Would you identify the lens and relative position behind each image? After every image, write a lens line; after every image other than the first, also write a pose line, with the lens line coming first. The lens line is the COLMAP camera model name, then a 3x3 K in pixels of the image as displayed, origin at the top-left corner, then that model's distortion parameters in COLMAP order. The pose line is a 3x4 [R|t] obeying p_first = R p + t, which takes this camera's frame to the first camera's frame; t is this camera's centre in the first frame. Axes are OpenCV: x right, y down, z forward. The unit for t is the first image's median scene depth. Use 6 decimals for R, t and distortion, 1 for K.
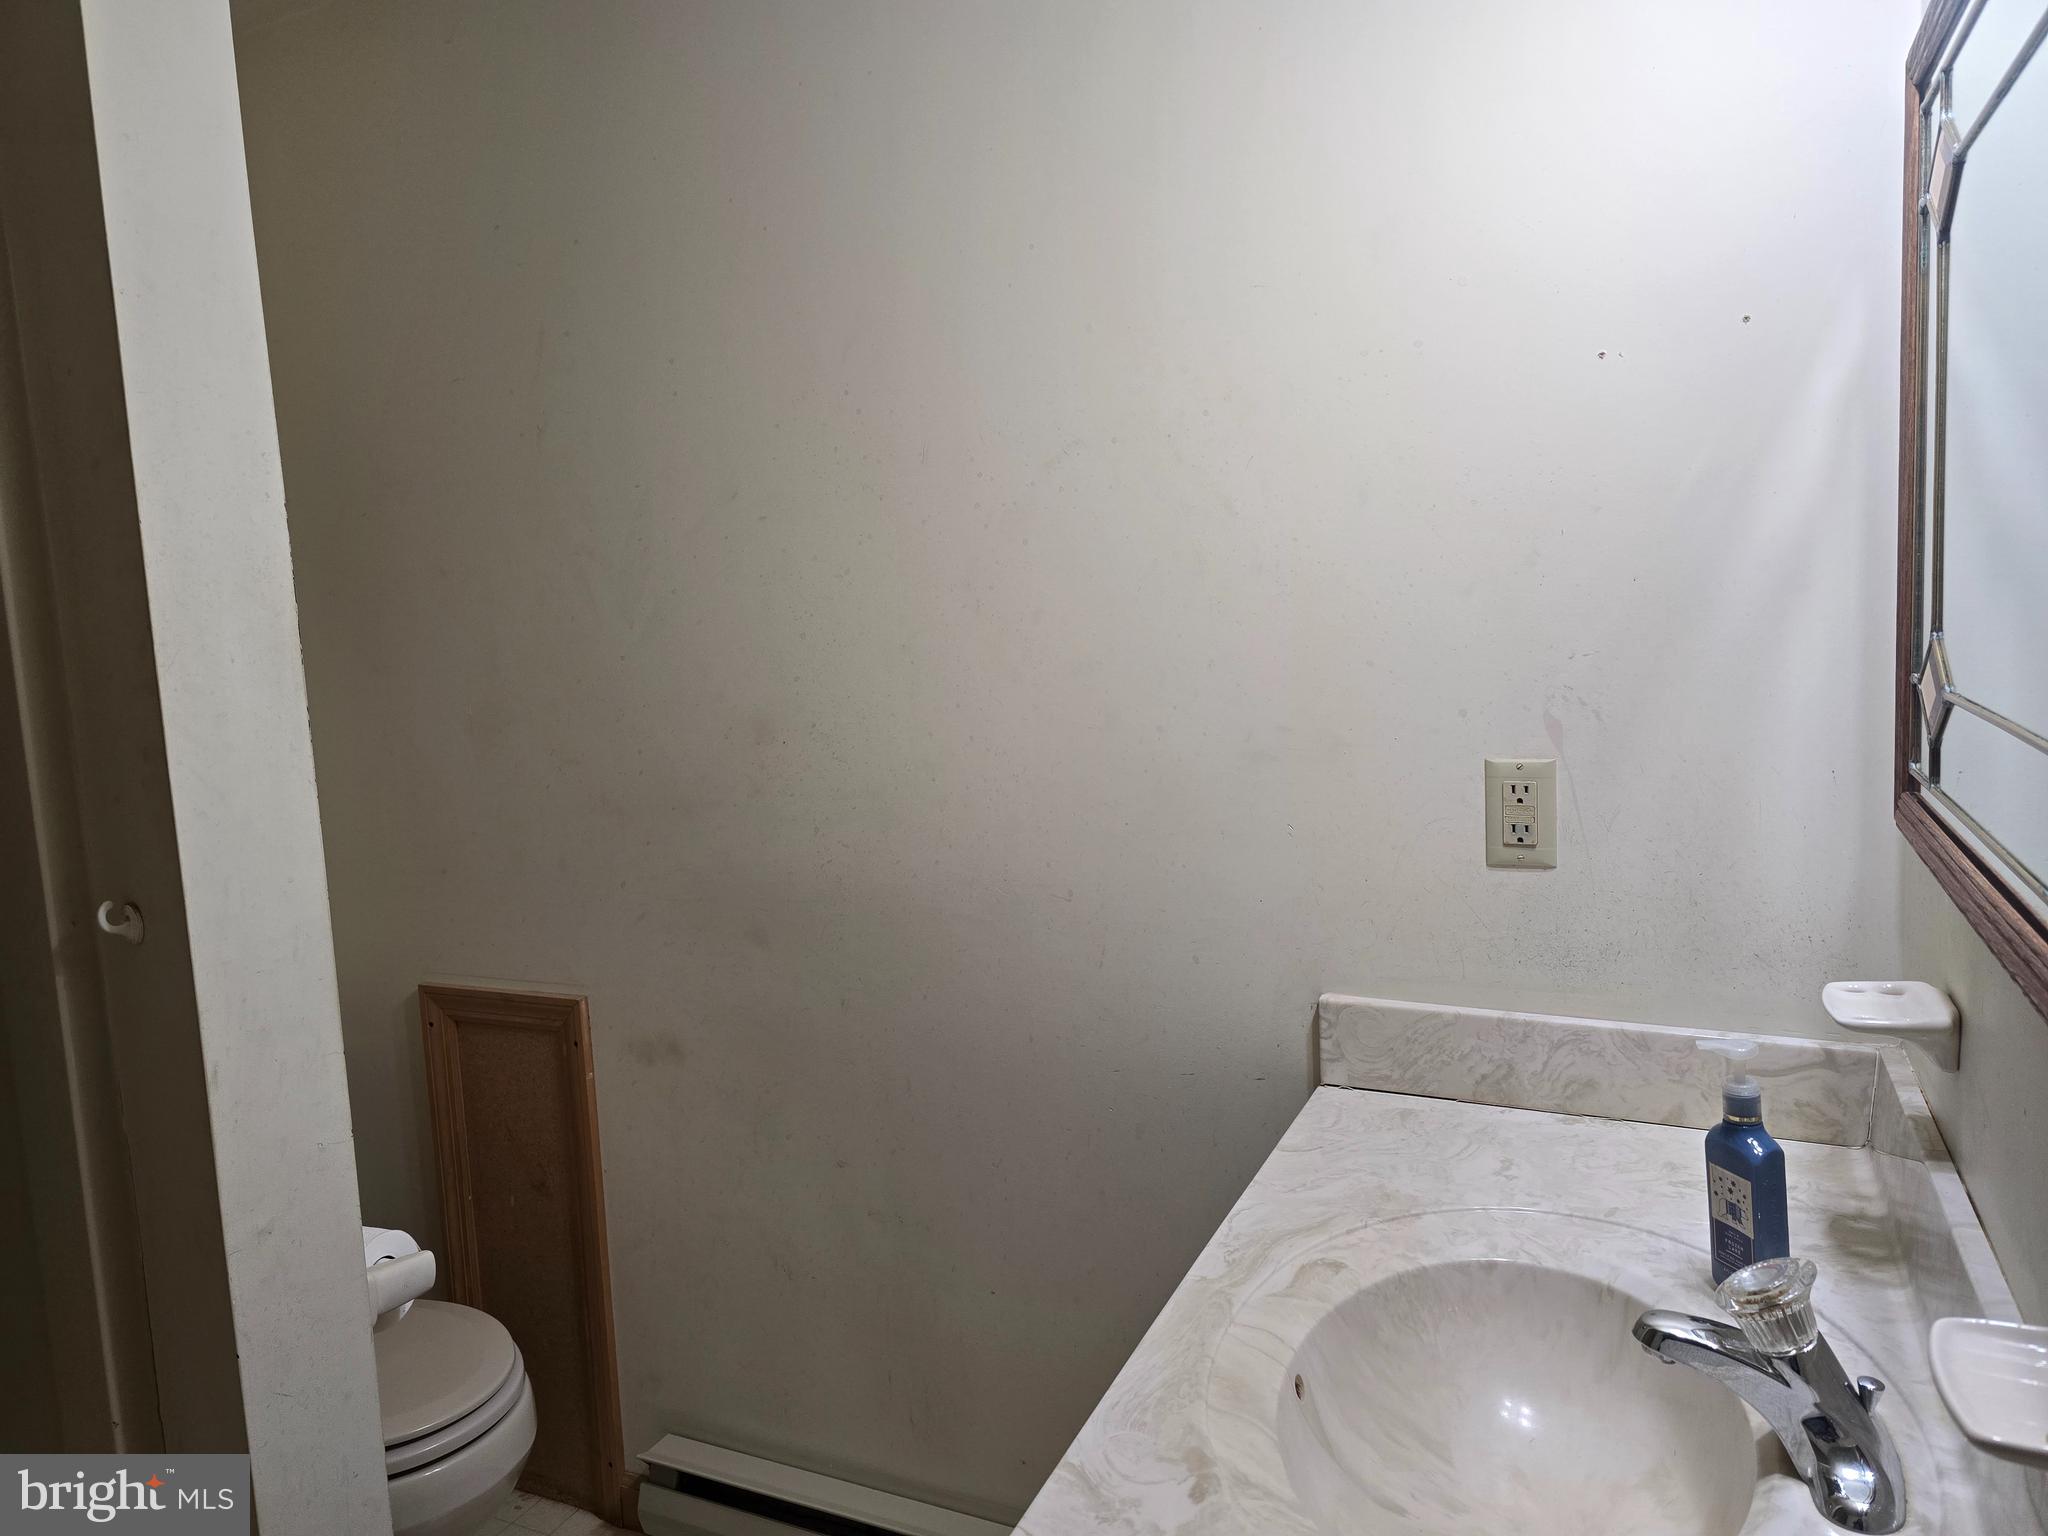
lens RADIAL K [[1396.1, 0, 1025.6], [0, 1396.1, 755.2], [0, 0, 1]] dist [0.058646, -0.046039]
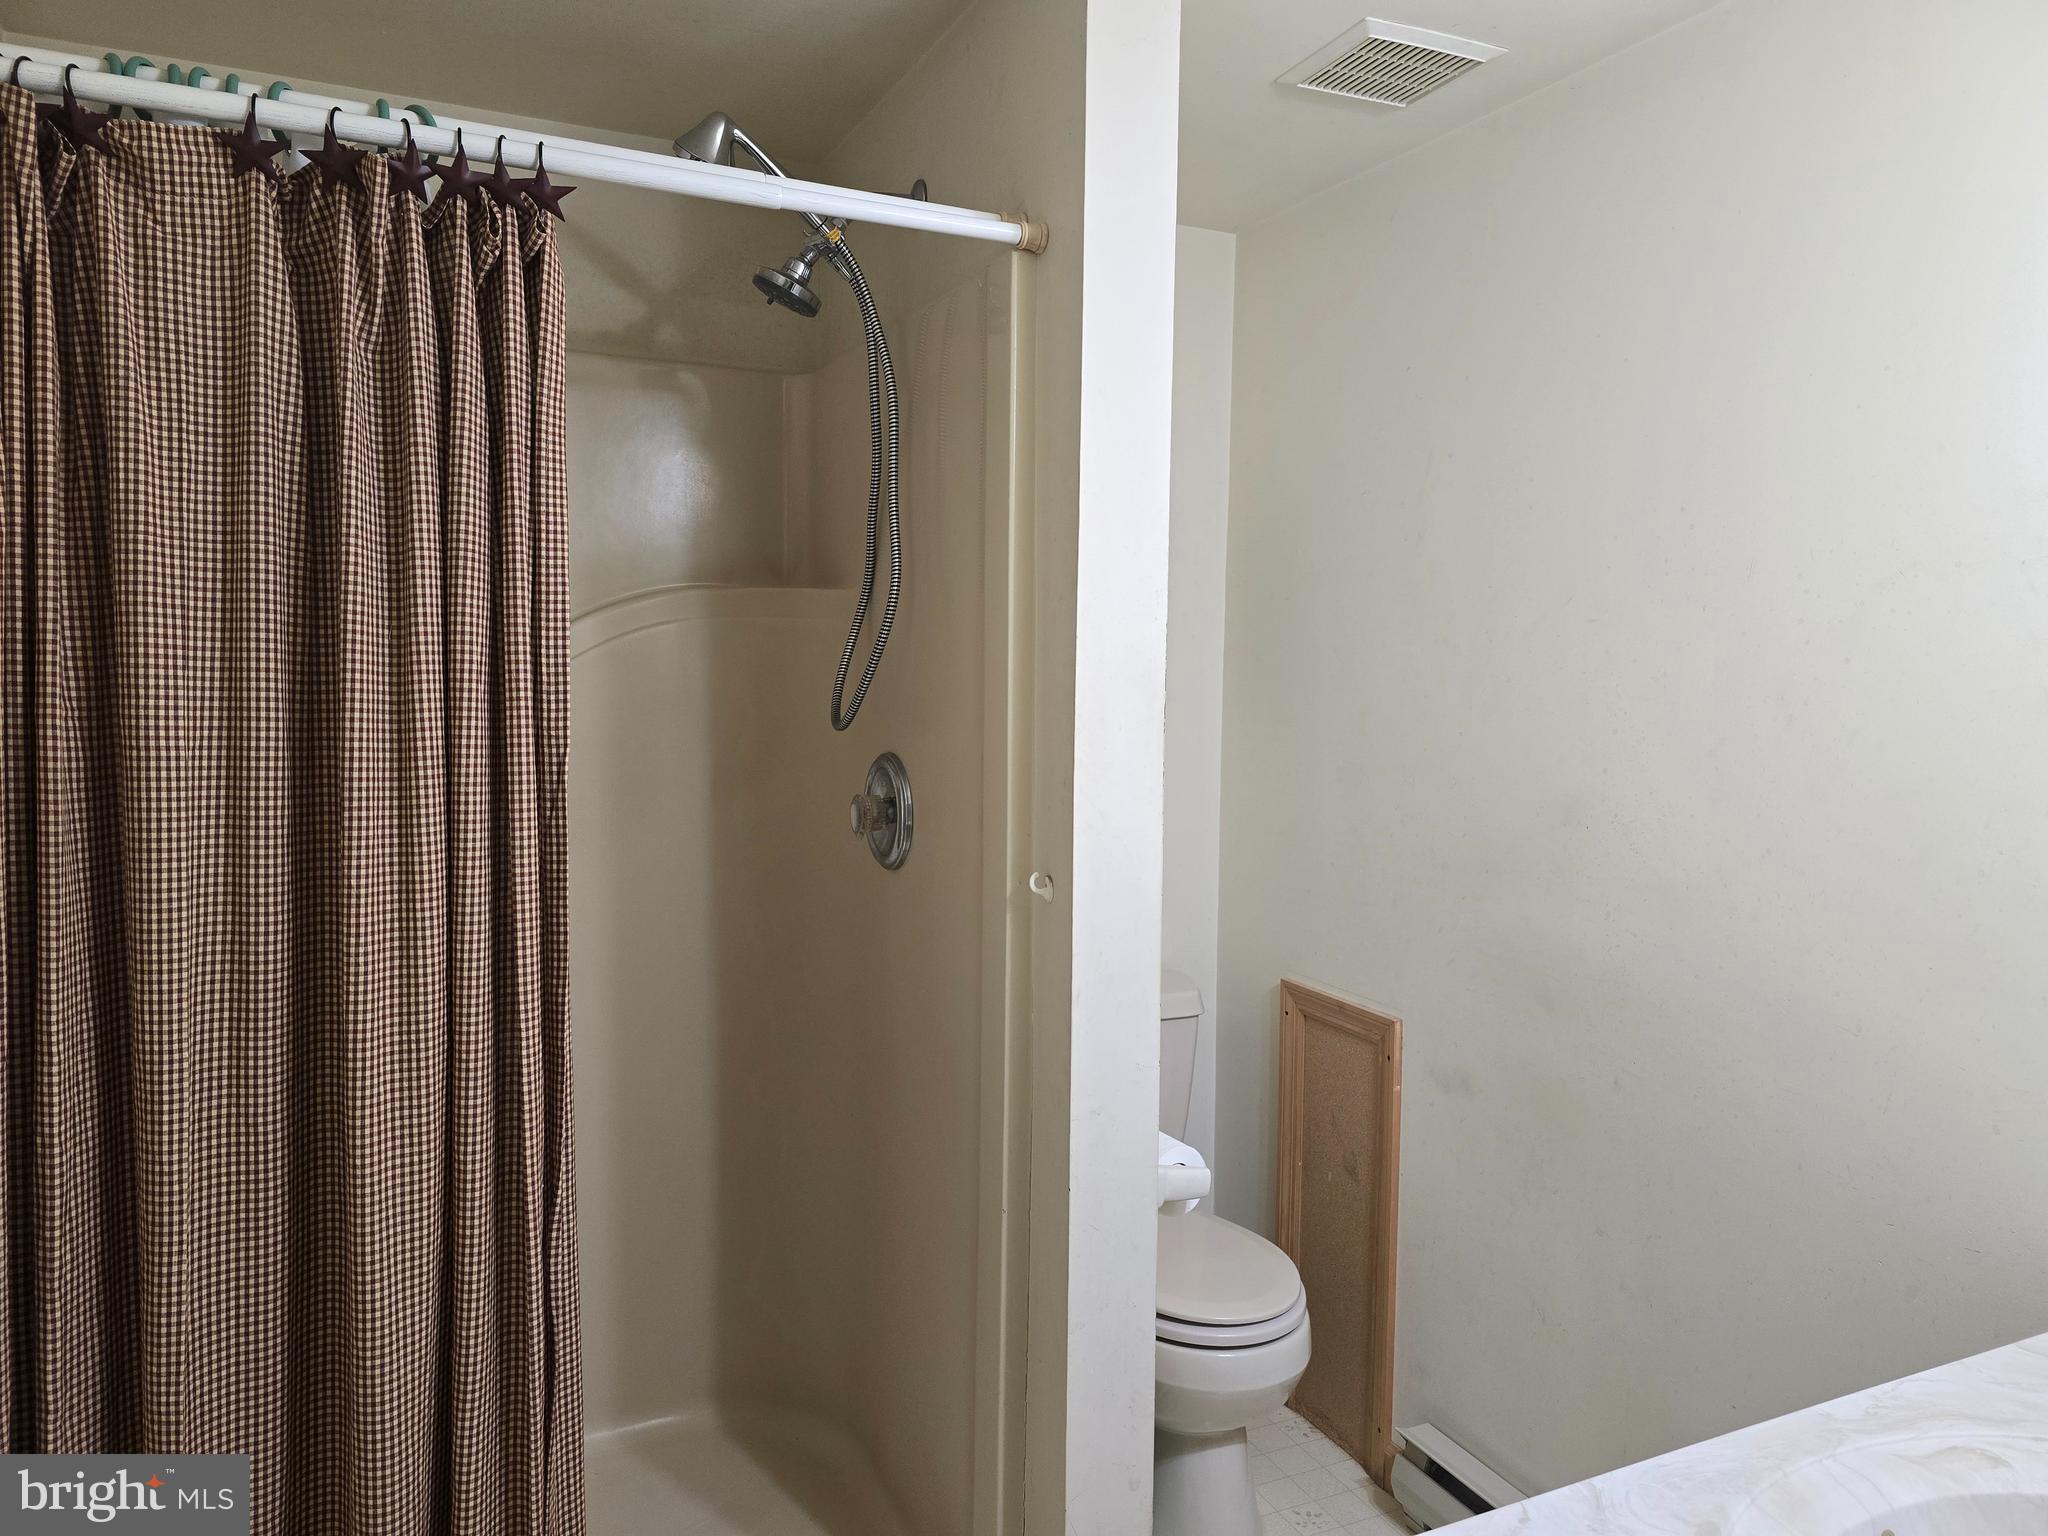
lens RADIAL K [[1396.1, 0, 1018.7], [0, 1396.1, 764.5], [0, 0, 1]] dist [0.058646, -0.046039]
pose [[0.769152, 0.114150, -0.628788, 0.151905], [-0.126073, 0.991685, 0.025814, -0.027140], [0.626507, 0.059418, 0.777148, -0.110901]]
